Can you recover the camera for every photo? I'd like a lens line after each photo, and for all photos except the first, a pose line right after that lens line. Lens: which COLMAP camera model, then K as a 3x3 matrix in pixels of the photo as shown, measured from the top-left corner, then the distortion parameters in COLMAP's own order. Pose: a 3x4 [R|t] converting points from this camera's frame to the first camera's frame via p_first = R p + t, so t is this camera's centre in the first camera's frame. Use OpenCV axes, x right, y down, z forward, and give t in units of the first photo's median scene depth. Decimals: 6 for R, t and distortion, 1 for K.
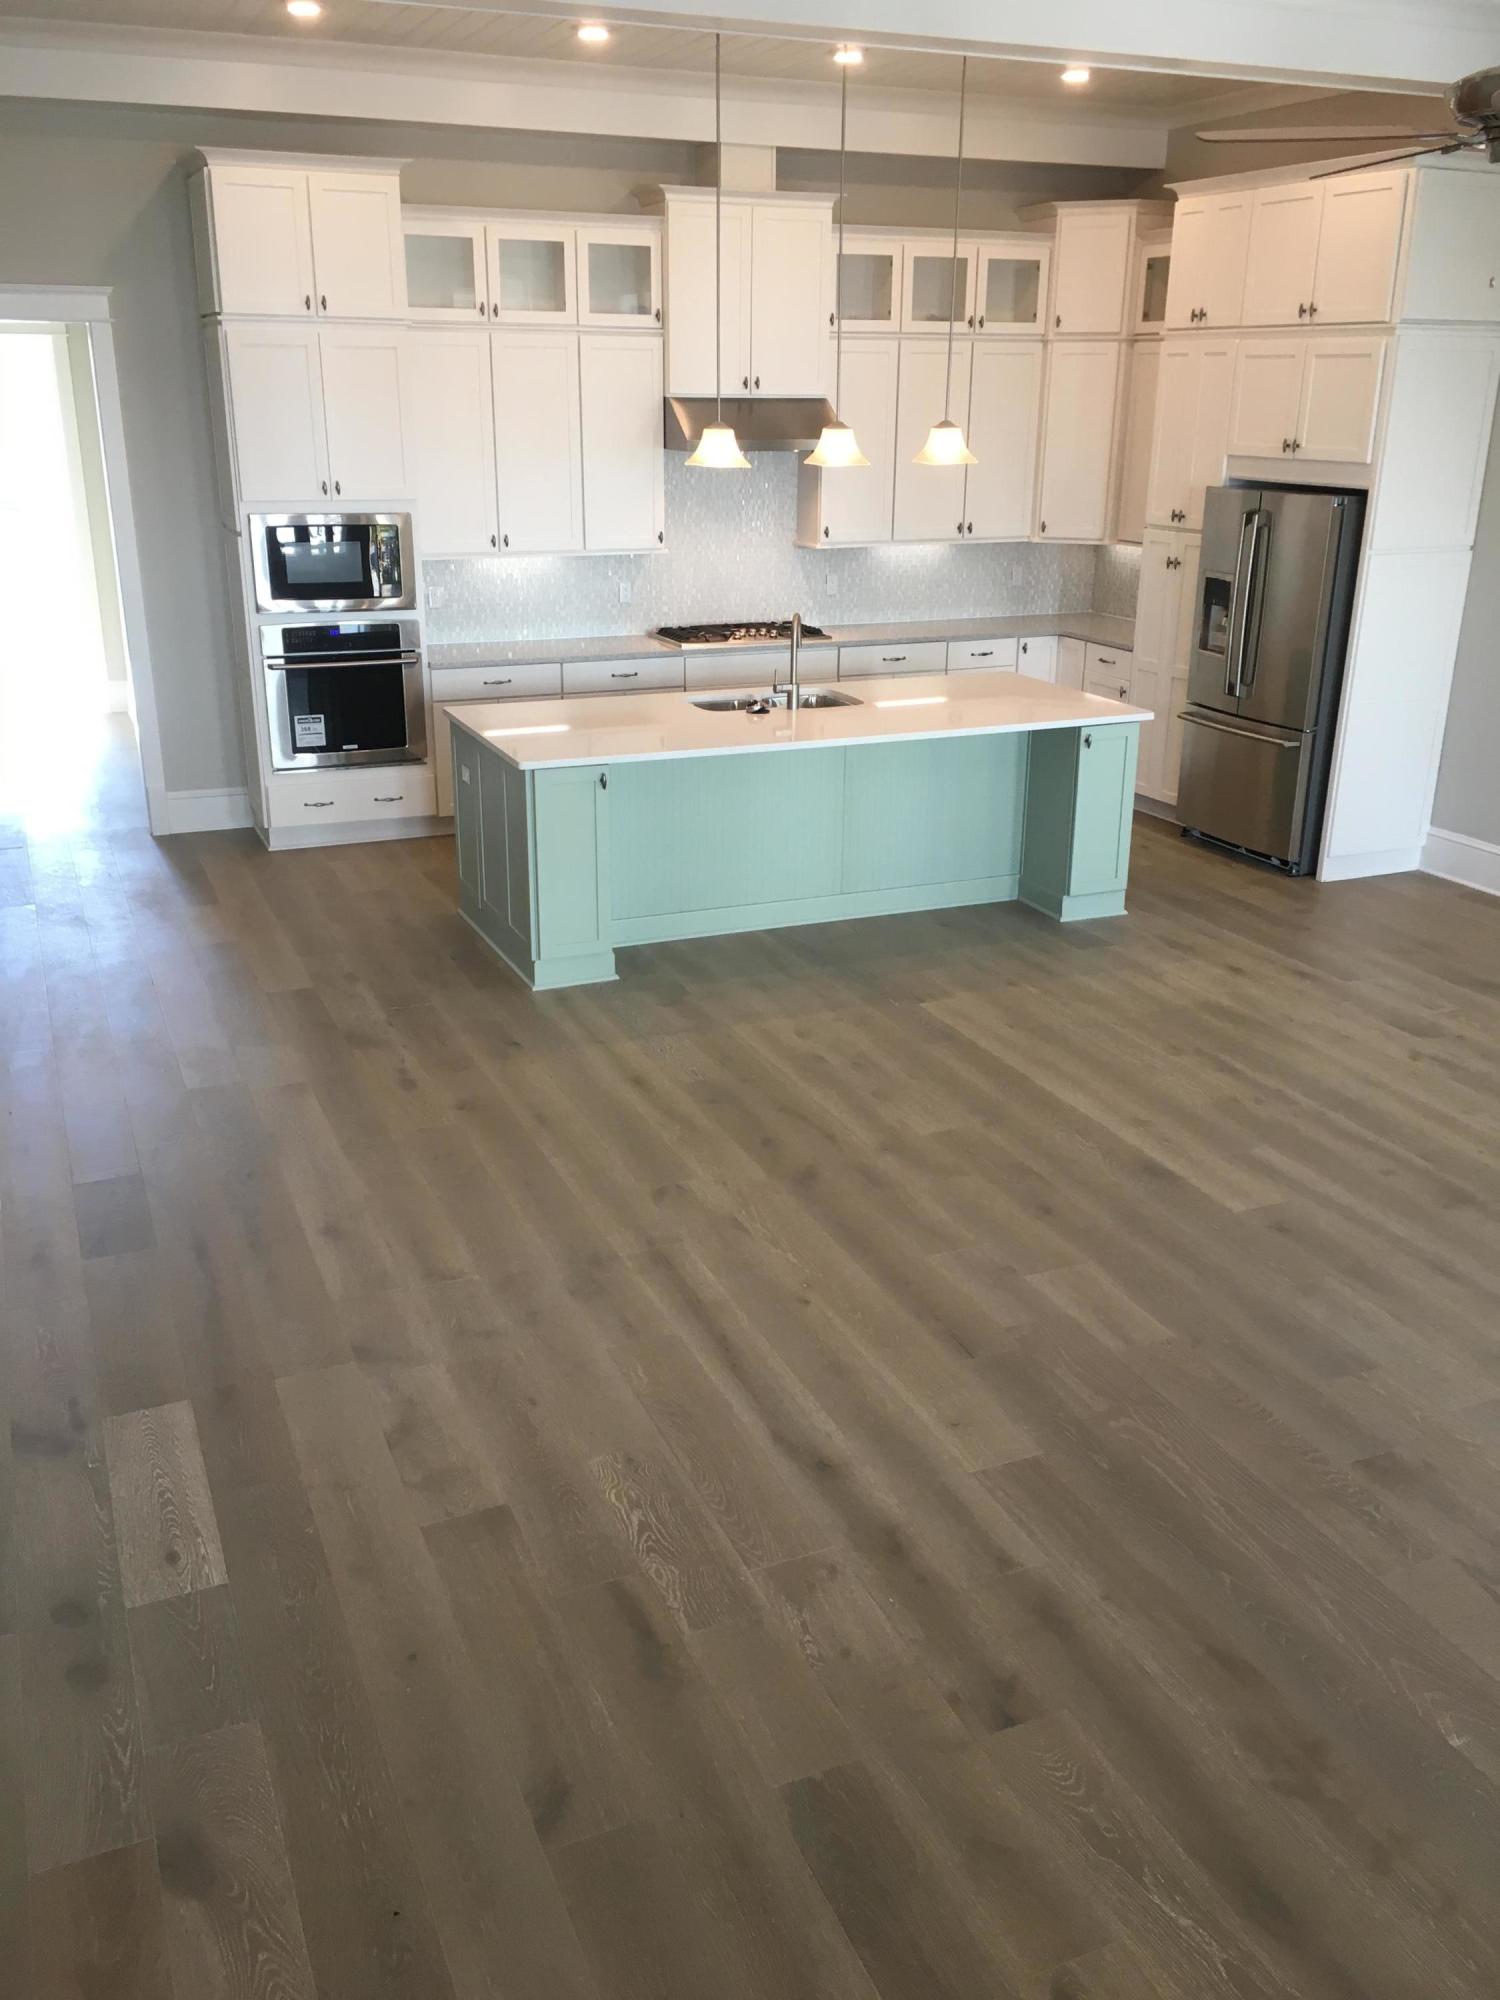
lens RADIAL K [[1702.0, 0, 750.0], [0, 1702.0, 1000.0], [0, 0, 1]] dist [0.076055, -0.088498]
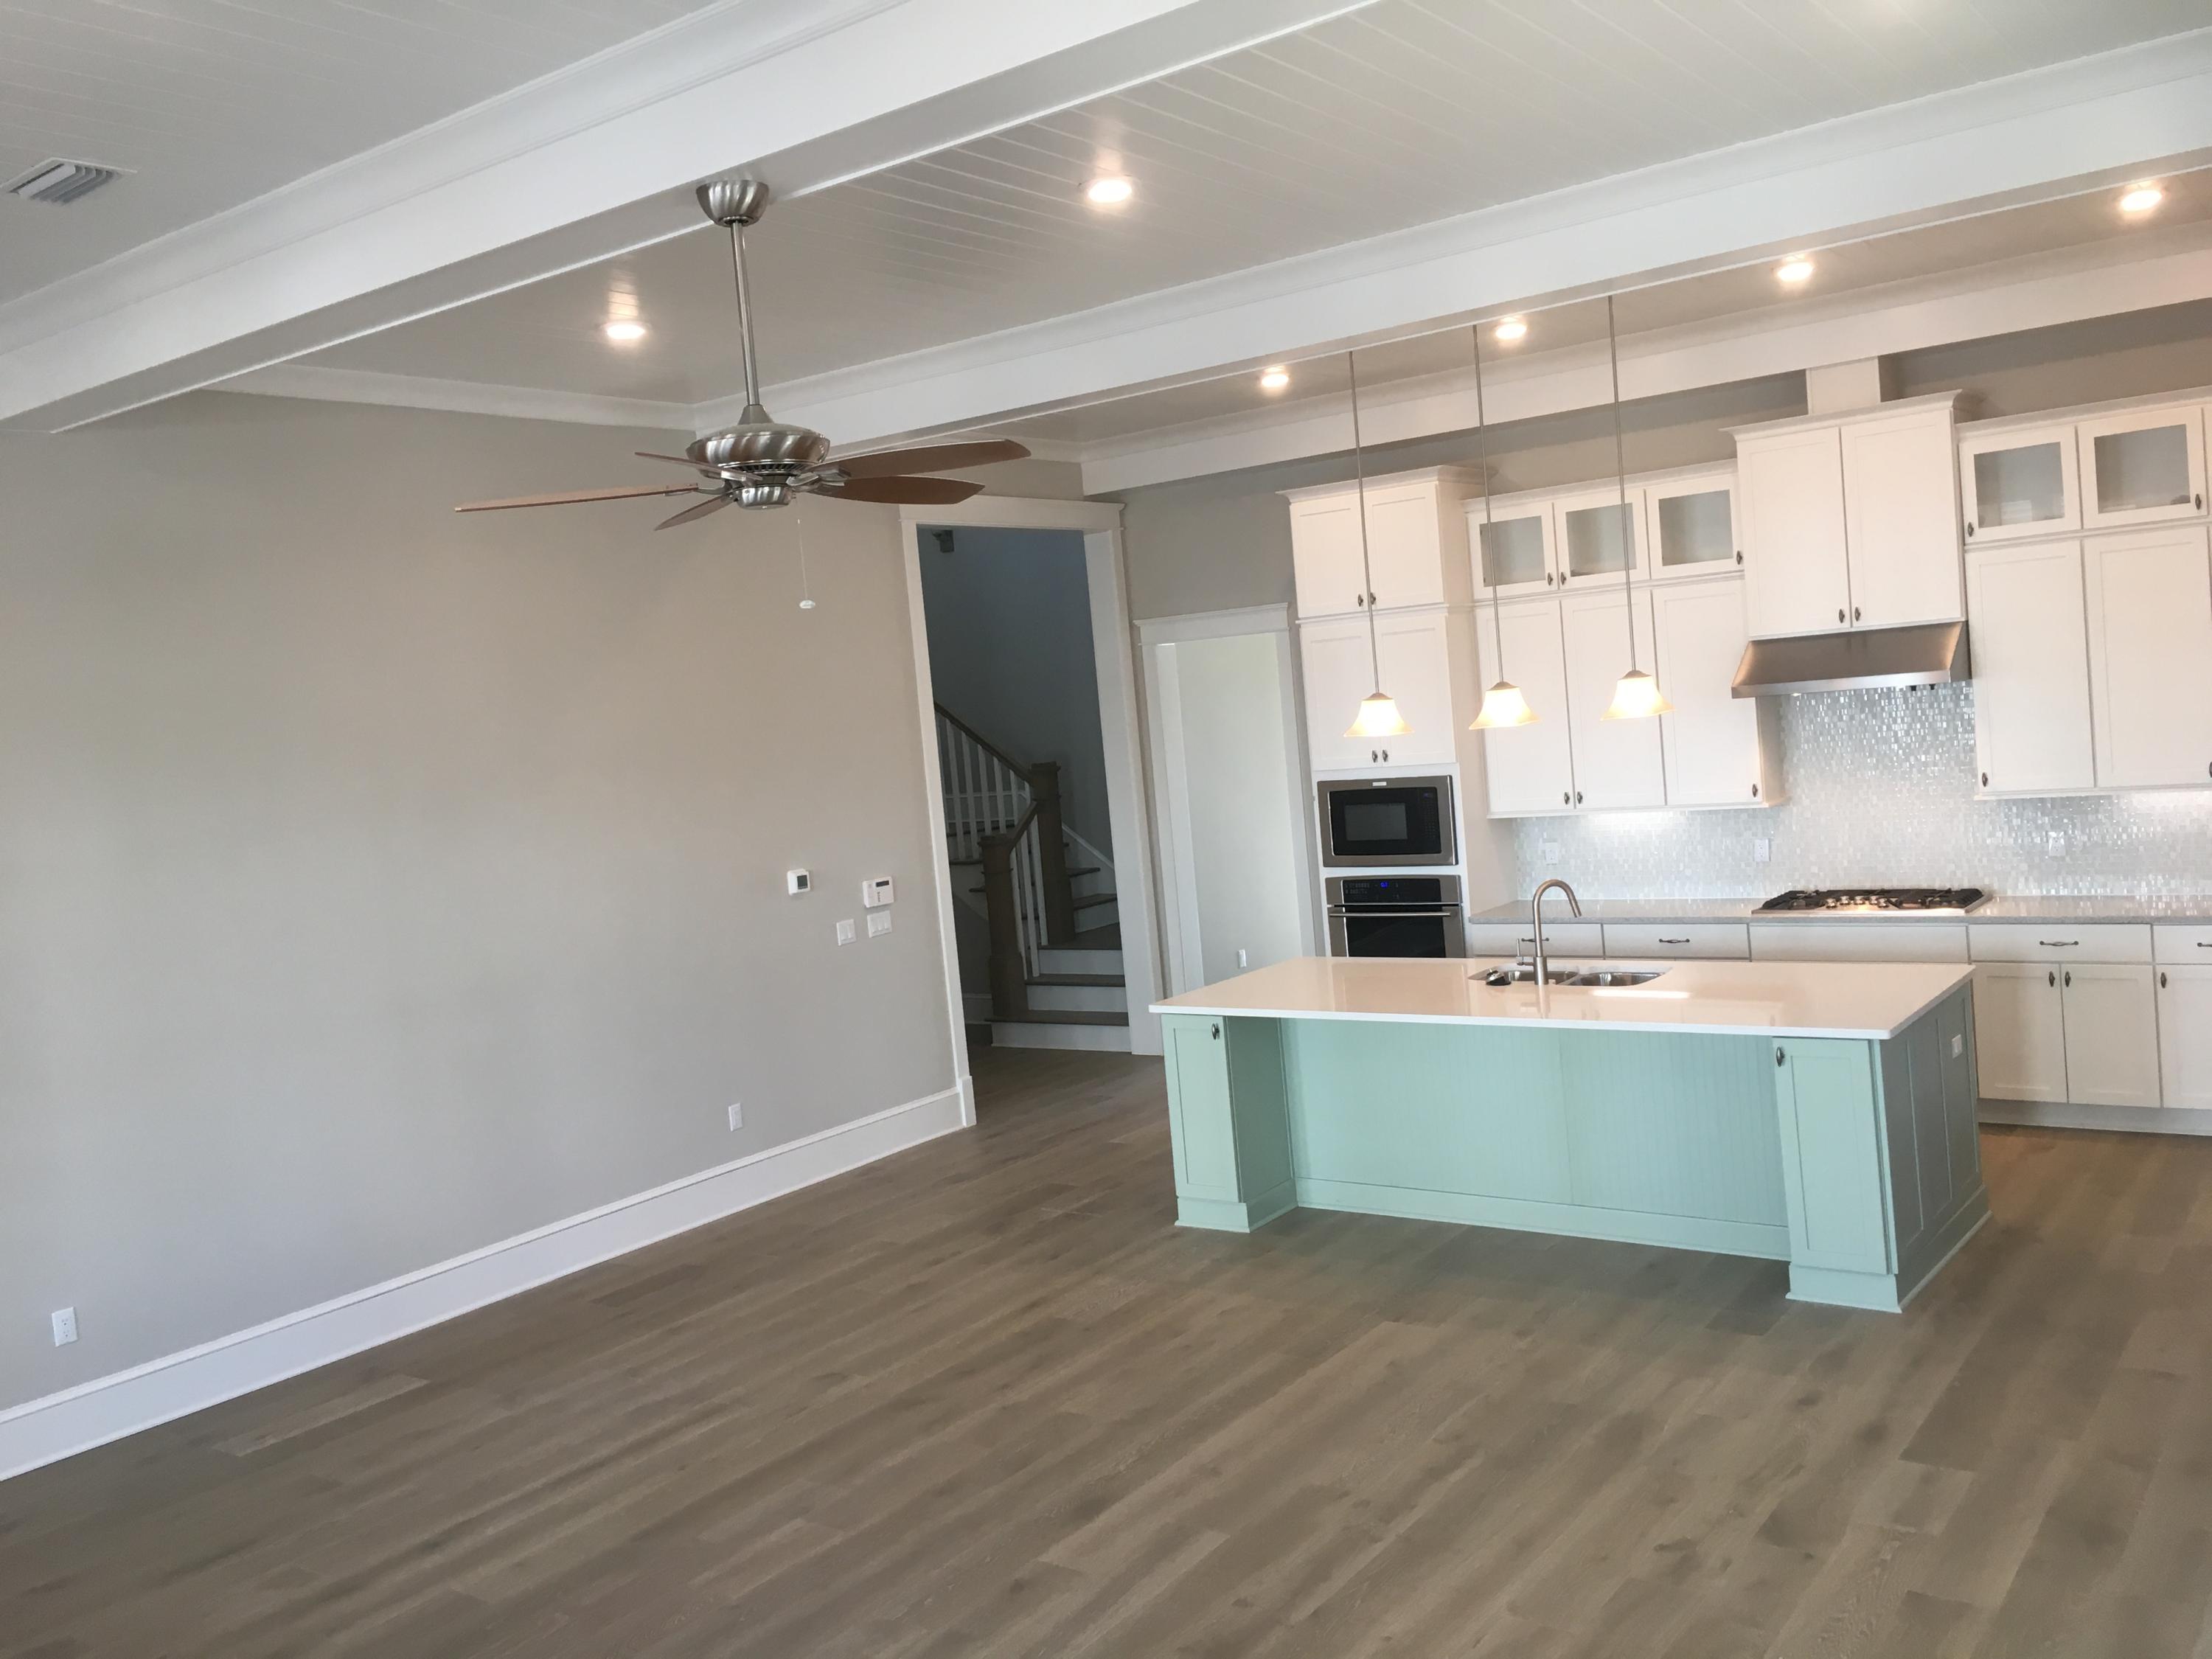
lens RADIAL K [[1882.4, 0, 1106.0], [0, 1882.4, 829.5], [0, 0, 1]] dist [0.076055, -0.088498]
pose [[0.497442, 0.007577, -0.867464, 0.835429], [-0.201528, 0.973614, -0.107060, -0.106505], [0.843764, 0.228075, 0.485844, 0.335314]]
